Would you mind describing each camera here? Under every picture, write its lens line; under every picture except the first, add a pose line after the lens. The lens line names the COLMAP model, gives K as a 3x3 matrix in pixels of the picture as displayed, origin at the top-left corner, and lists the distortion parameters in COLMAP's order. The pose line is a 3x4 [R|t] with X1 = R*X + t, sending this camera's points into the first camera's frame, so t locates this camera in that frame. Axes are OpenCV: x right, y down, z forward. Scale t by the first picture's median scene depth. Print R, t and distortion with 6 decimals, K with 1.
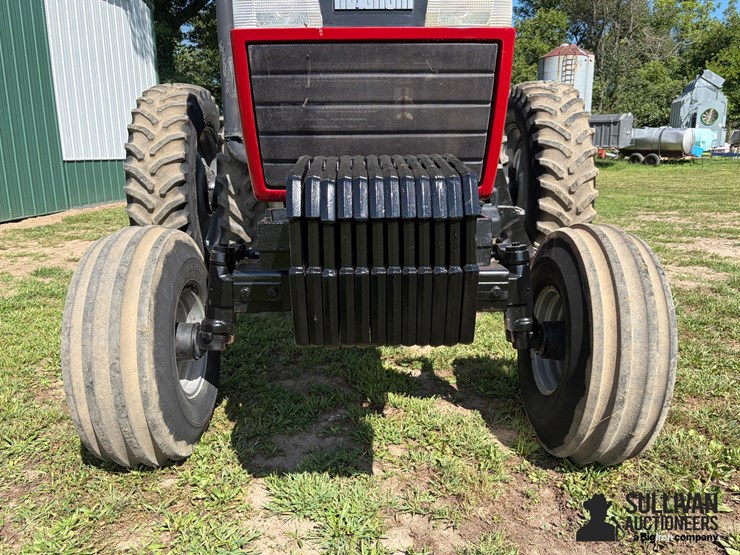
lens RADIAL K [[569.3, 0, 366.1], [0, 569.3, 273.3], [0, 0, 1]] dist [0.007585, -0.000059]
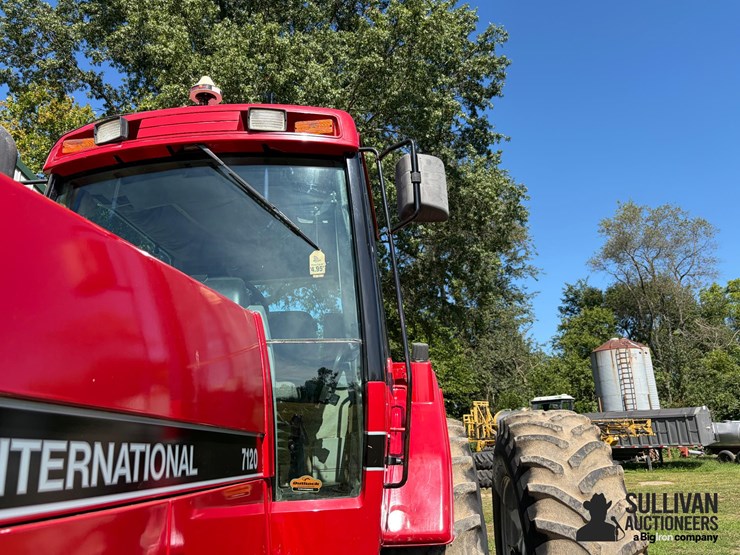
lens RADIAL K [[573.7, 0, 359.1], [0, 573.7, 284.8], [0, 0, 1]] dist [0.003397, -0.005900]
pose [[0.992838, -0.055651, -0.105719, 0.199662], [-0.000586, 0.882609, -0.470108, -0.172135], [0.119470, 0.466803, 0.876254, 0.361346]]
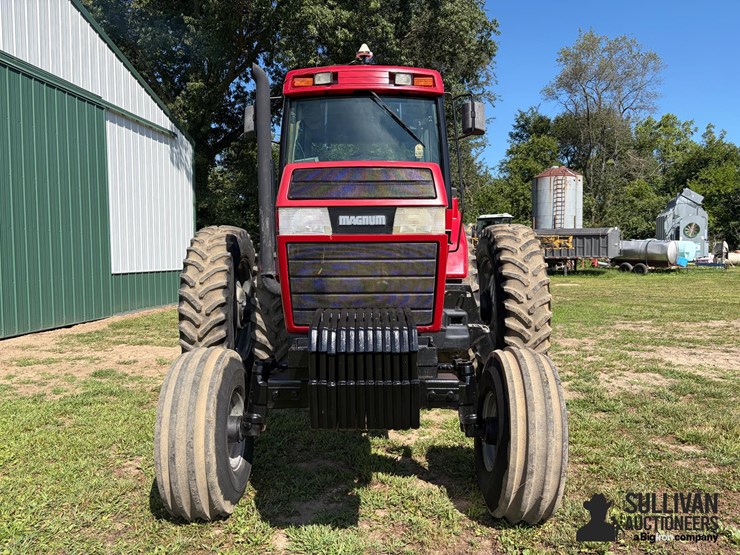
lens RADIAL K [[545.5, 0, 370.0], [0, 545.5, 277.5], [0, 0, 1]] dist [0.010842, 0.003333]
pose [[0.999888, 0.005505, -0.013885, 0.021864], [-0.007799, 0.985235, -0.171031, -0.011214], [0.012739, 0.171120, 0.985168, -0.204744]]
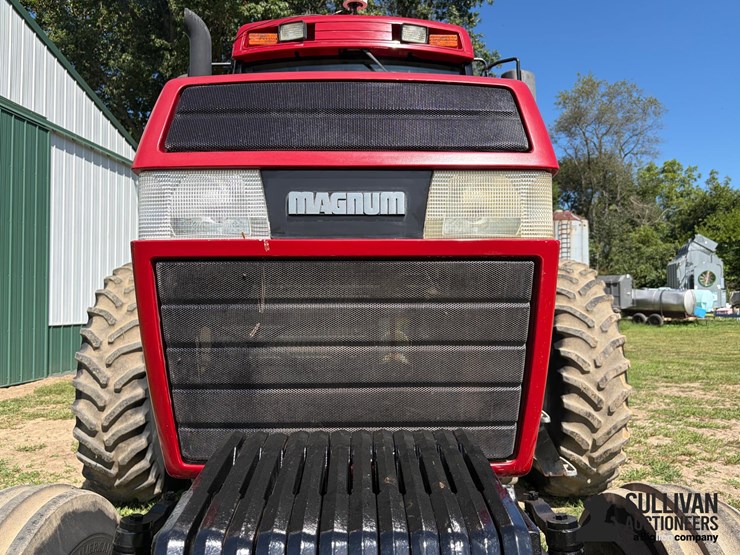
lens RADIAL K [[571.0, 0, 367.8], [0, 571.0, 284.6], [0, 0, 1]] dist [0.006631, 0.000063]
pose [[0.999974, 0.006655, -0.002860, 0.014728], [-0.007154, 0.969198, -0.246178, -0.079057], [0.001134, 0.246192, 0.969220, 0.134364]]
